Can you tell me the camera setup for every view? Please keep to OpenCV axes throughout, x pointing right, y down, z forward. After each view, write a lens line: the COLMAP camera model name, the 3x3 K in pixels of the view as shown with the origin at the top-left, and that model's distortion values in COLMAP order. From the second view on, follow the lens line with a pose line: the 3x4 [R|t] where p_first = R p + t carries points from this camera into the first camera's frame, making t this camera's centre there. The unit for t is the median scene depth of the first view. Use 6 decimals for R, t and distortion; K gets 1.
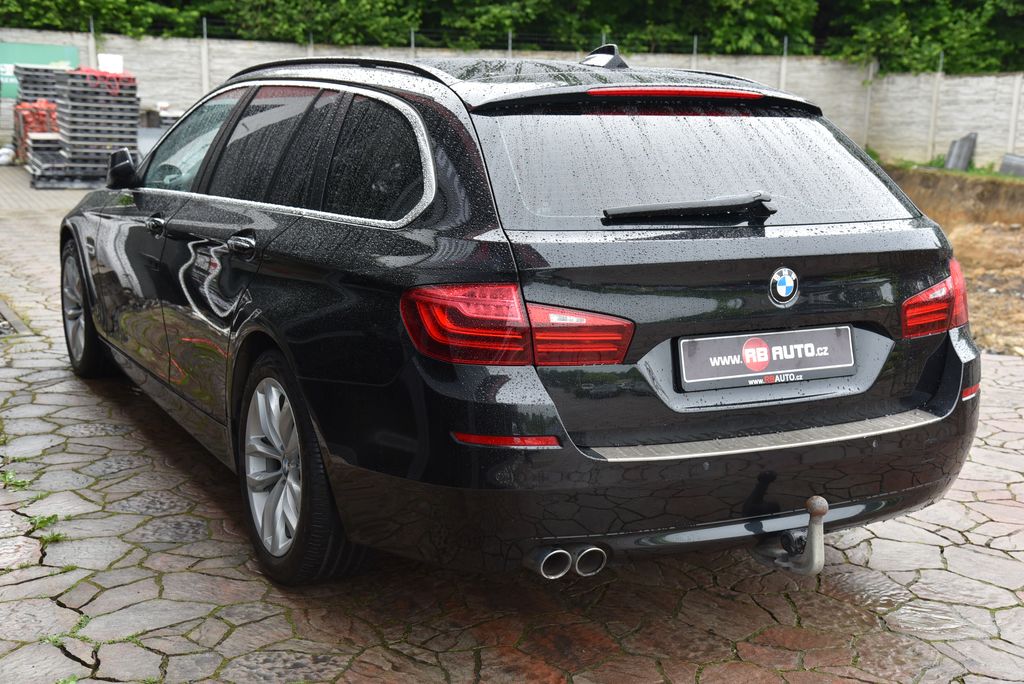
lens RADIAL K [[1333.3, 0, 511.6], [0, 1333.3, 338.4], [0, 0, 1]] dist [0.146908, 0.000000]
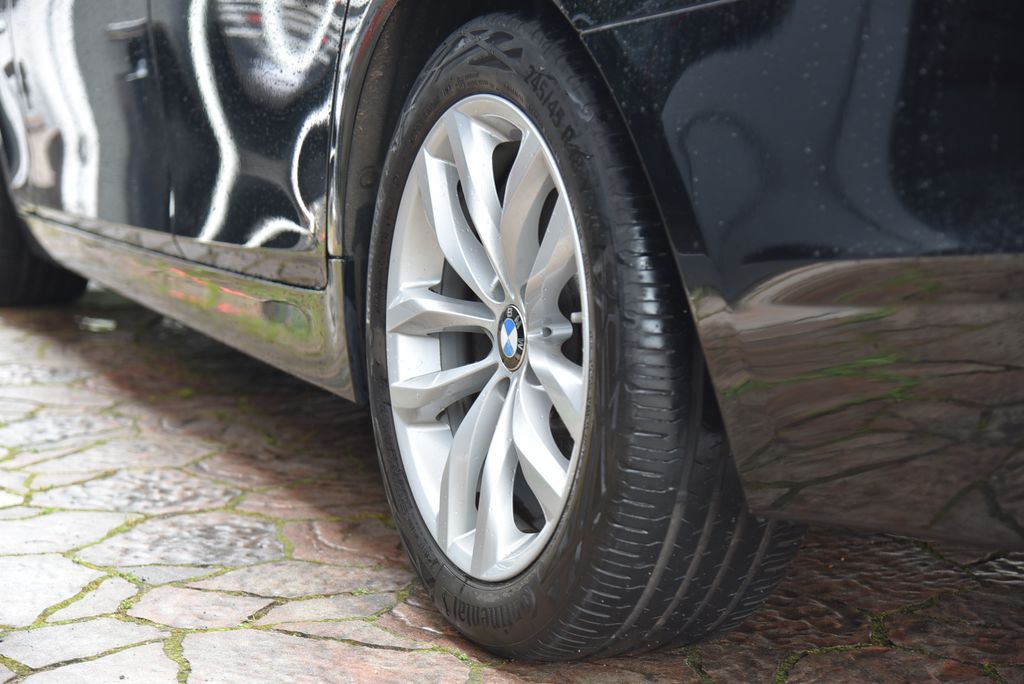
lens RADIAL K [[1977.9, 0, 512.0], [0, 1977.9, 344.6], [0, 0, 1]] dist [0.410756, 0.000000]
pose [[0.998180, -0.007577, -0.059820, -0.119929], [0.006604, 0.999843, -0.016443, 0.093733], [0.059935, 0.016018, 0.998074, 0.402483]]
